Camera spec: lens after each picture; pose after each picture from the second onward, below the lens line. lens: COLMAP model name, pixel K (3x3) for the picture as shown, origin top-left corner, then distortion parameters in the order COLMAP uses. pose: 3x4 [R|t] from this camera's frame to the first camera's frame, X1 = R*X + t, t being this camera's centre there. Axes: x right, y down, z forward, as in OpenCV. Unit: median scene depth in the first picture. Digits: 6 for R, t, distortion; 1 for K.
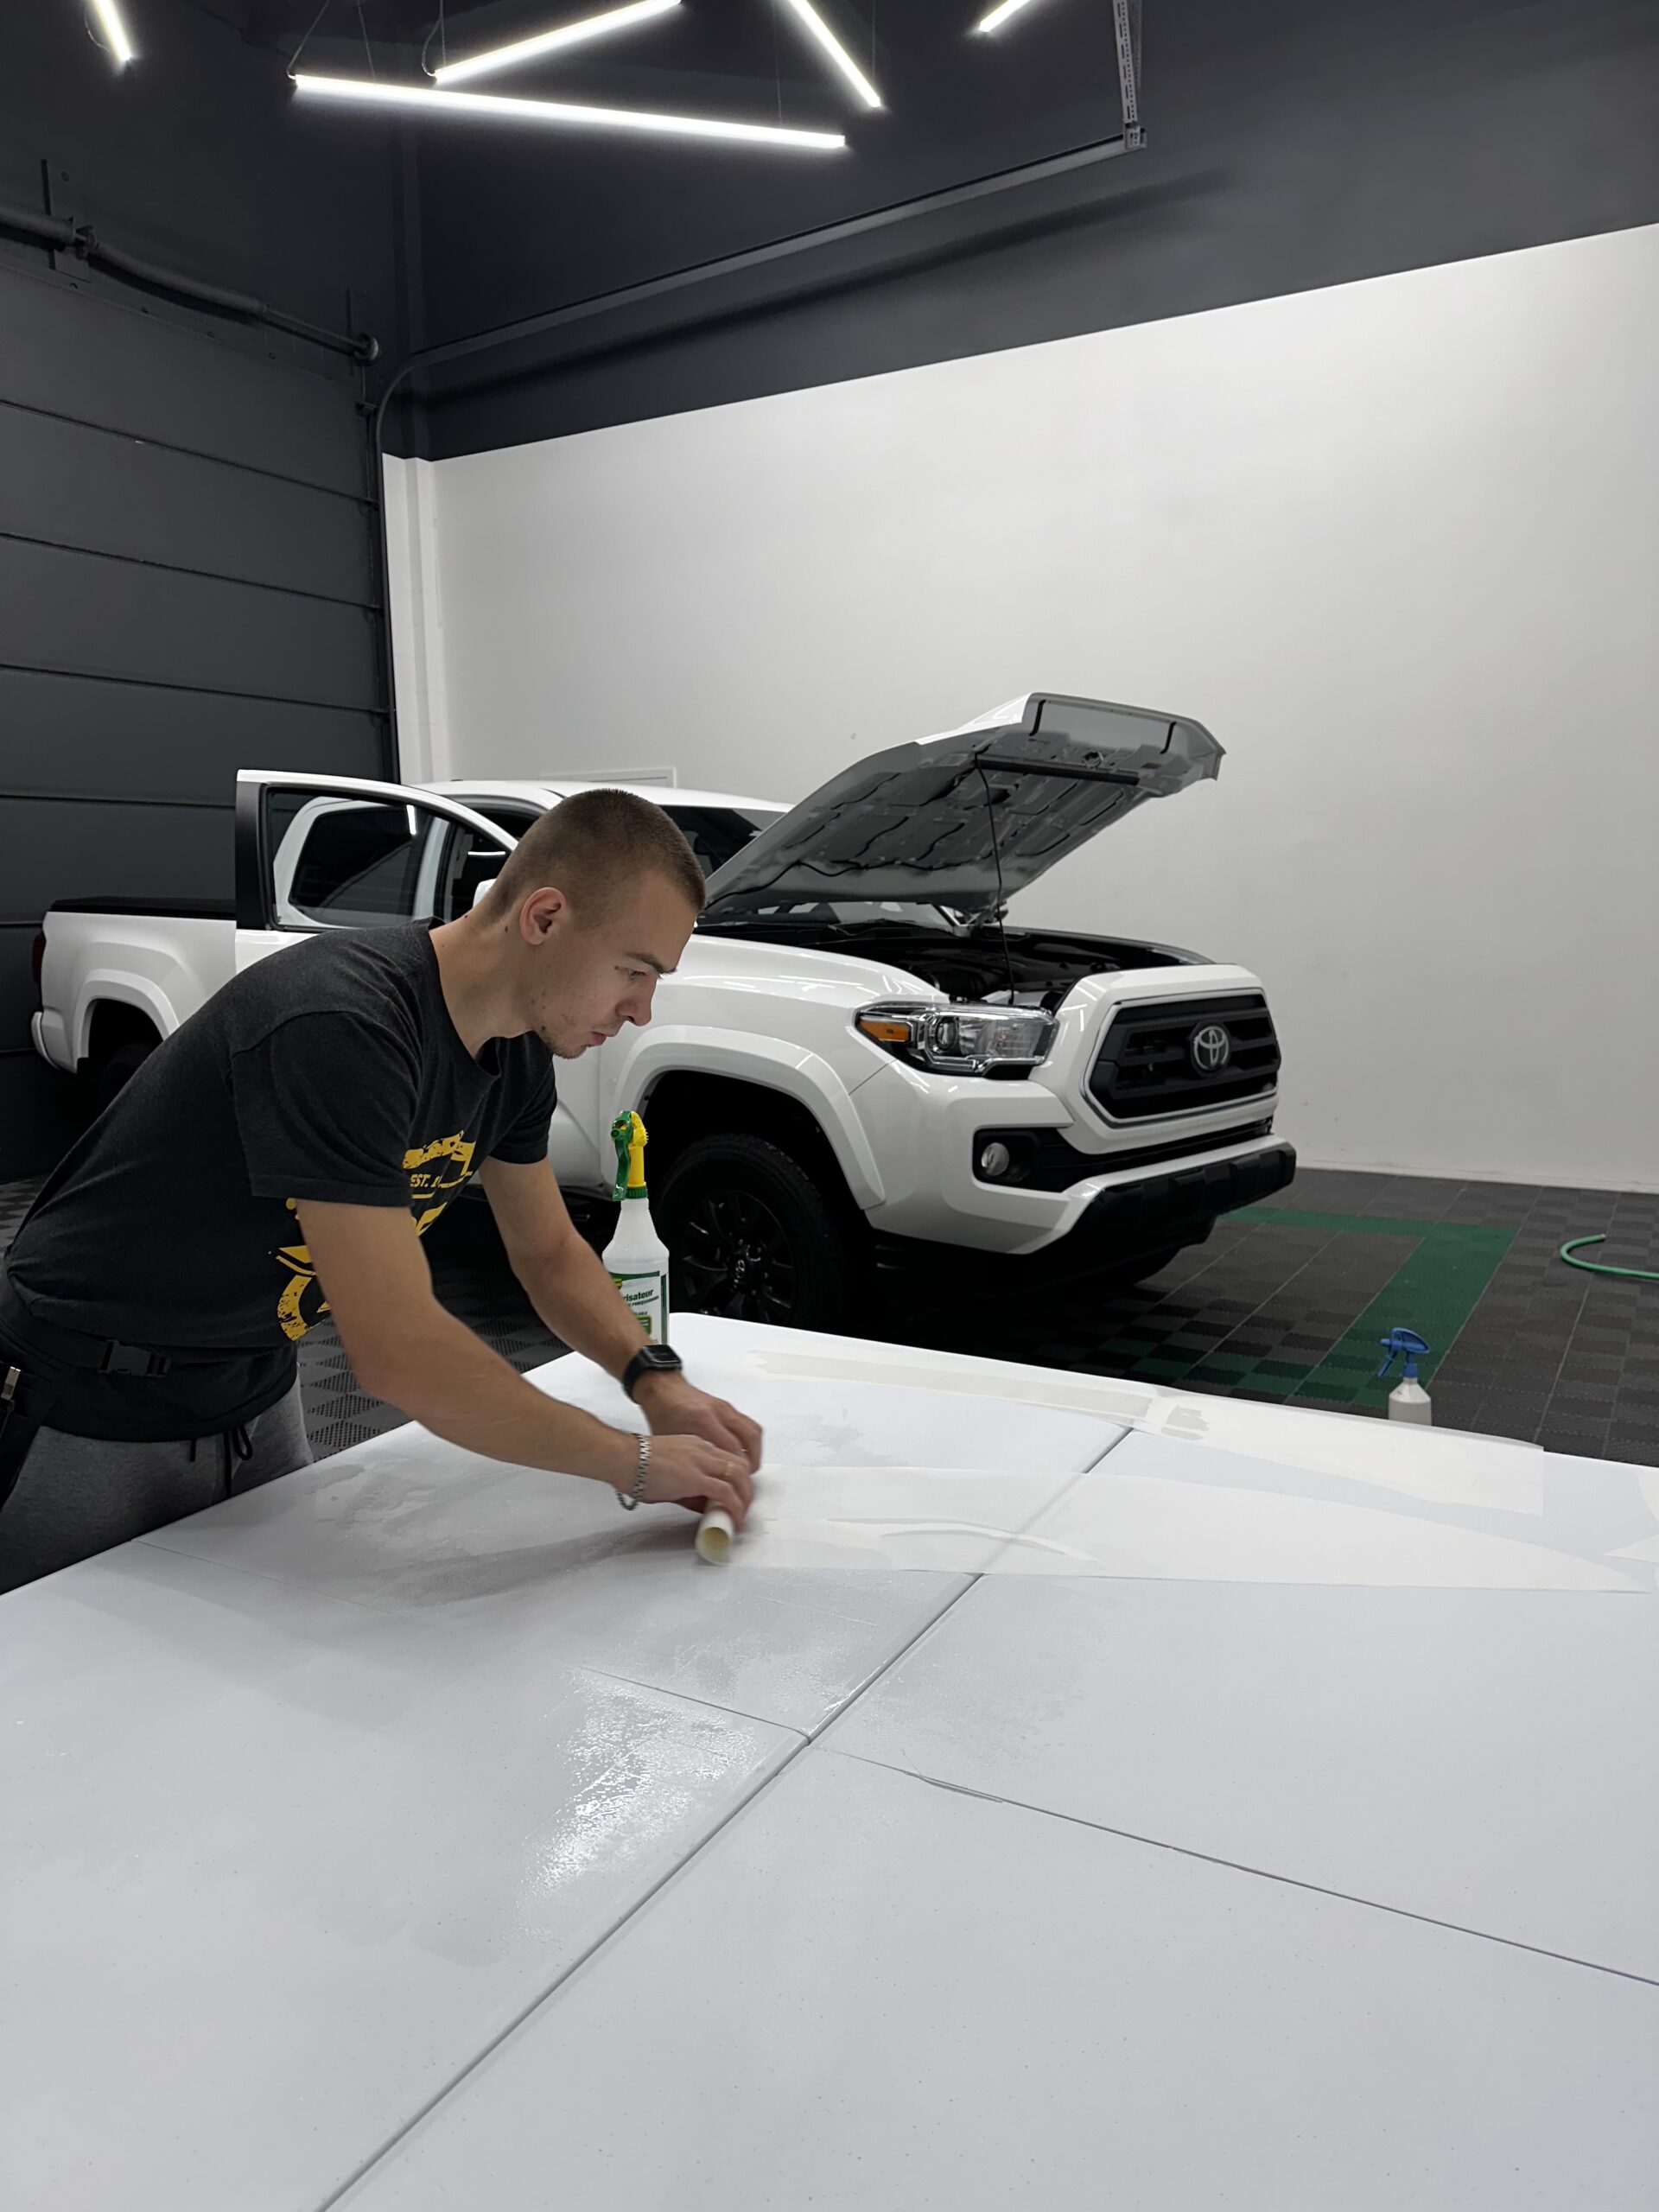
lens RADIAL K [[1212.9, 0, 829.5], [0, 1212.9, 1106.0], [0, 0, 1]] dist [0.026639, 0.000036]
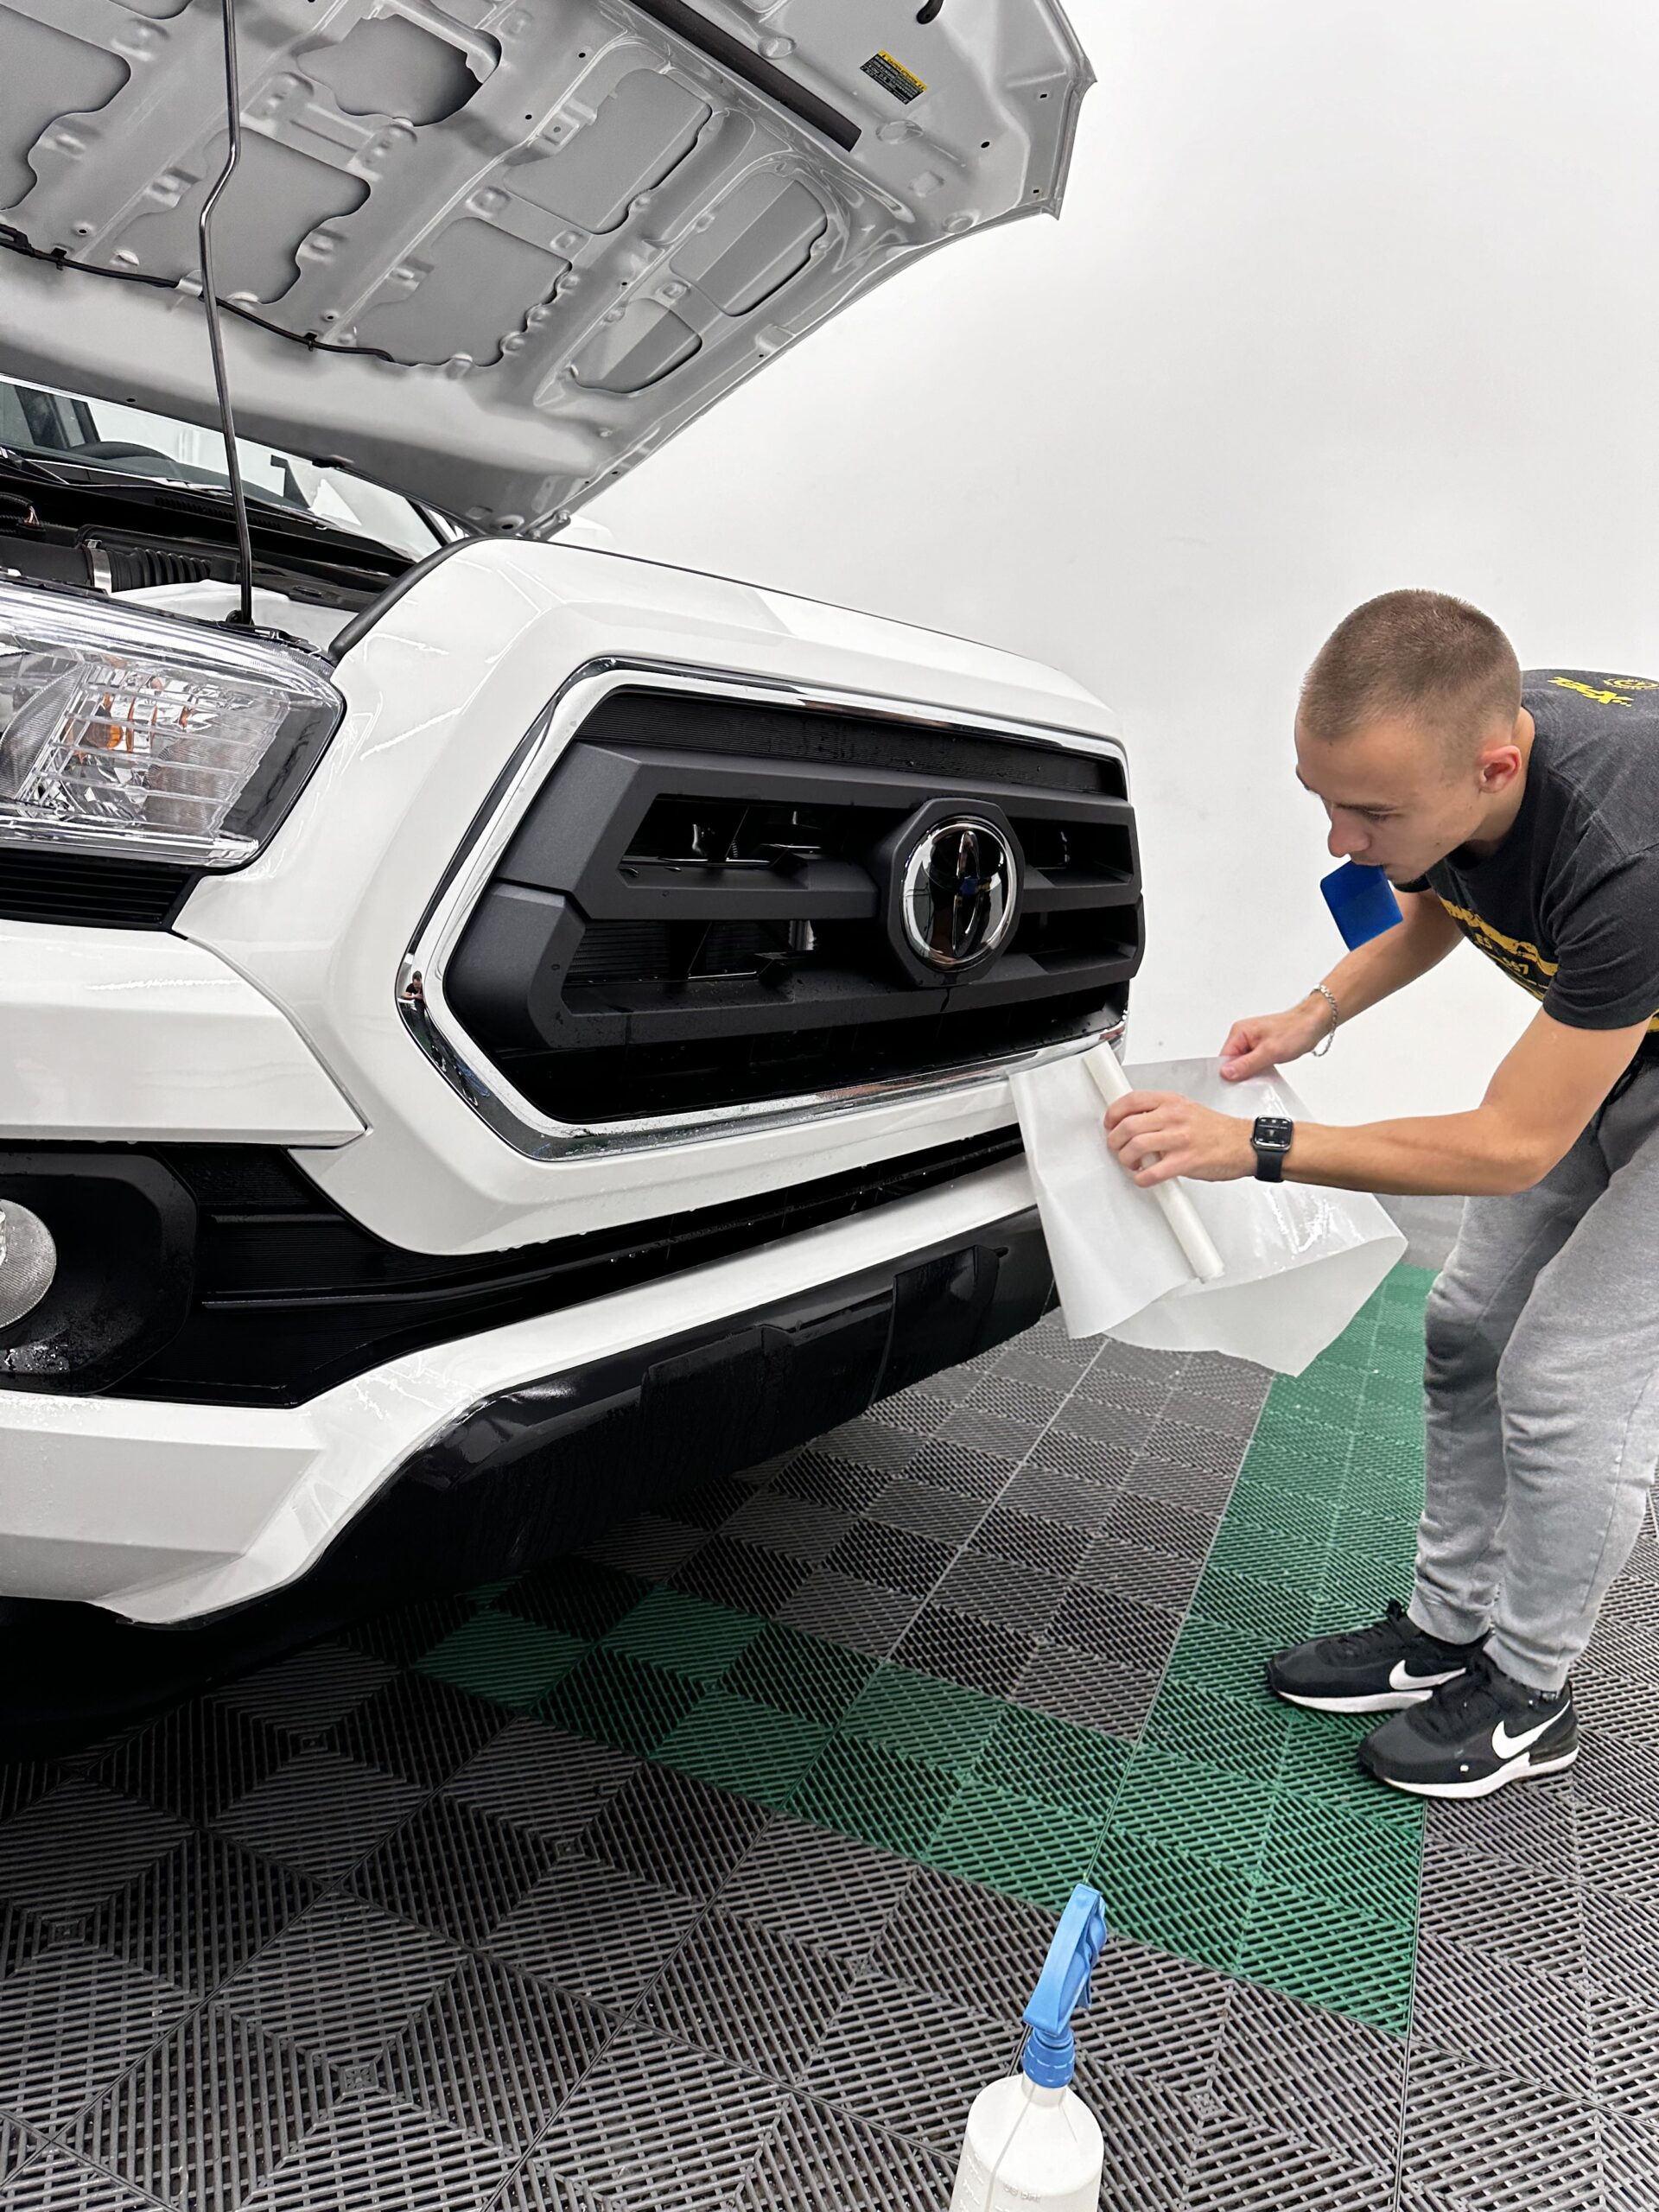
lens RADIAL K [[1511.5, 0, 829.5], [0, 1511.5, 1106.0], [0, 0, 1]] dist [-0.001624, -0.000294]
pose [[0.975864, 0.078640, 0.203729, 0.210844], [-0.098126, 0.991332, 0.087365, -0.024023], [-0.195093, -0.105247, 0.975121, 0.635801]]
